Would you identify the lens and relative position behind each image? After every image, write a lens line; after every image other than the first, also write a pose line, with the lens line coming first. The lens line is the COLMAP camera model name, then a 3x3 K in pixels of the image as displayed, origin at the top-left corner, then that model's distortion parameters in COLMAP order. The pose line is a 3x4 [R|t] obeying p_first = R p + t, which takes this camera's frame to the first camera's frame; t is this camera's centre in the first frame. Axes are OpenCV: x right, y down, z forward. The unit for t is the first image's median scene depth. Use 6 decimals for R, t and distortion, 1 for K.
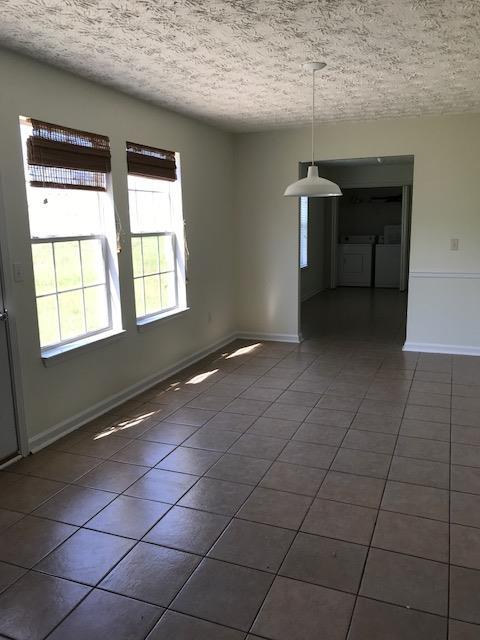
lens RADIAL K [[527.4, 0, 240.0], [0, 527.4, 320.0], [0, 0, 1]] dist [0.009012, -0.008630]
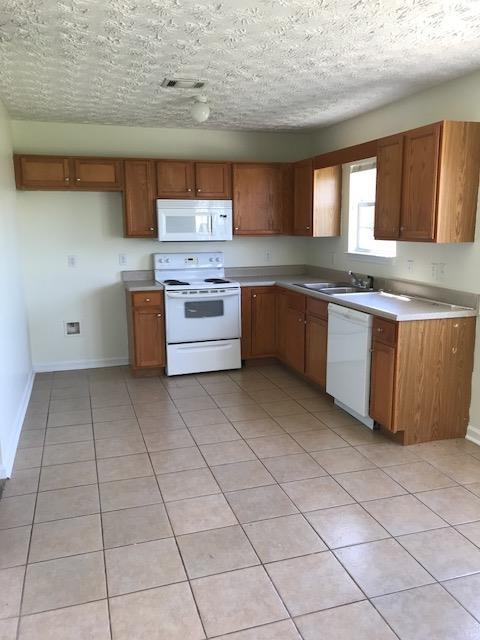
lens RADIAL K [[527.4, 0, 240.0], [0, 527.4, 320.0], [0, 0, 1]] dist [0.009012, -0.008630]
pose [[-0.777312, 0.139825, -0.613380, 0.663717], [-0.090631, 0.939930, 0.329117, -0.315599], [0.622553, 0.311418, -0.717946, 1.534544]]
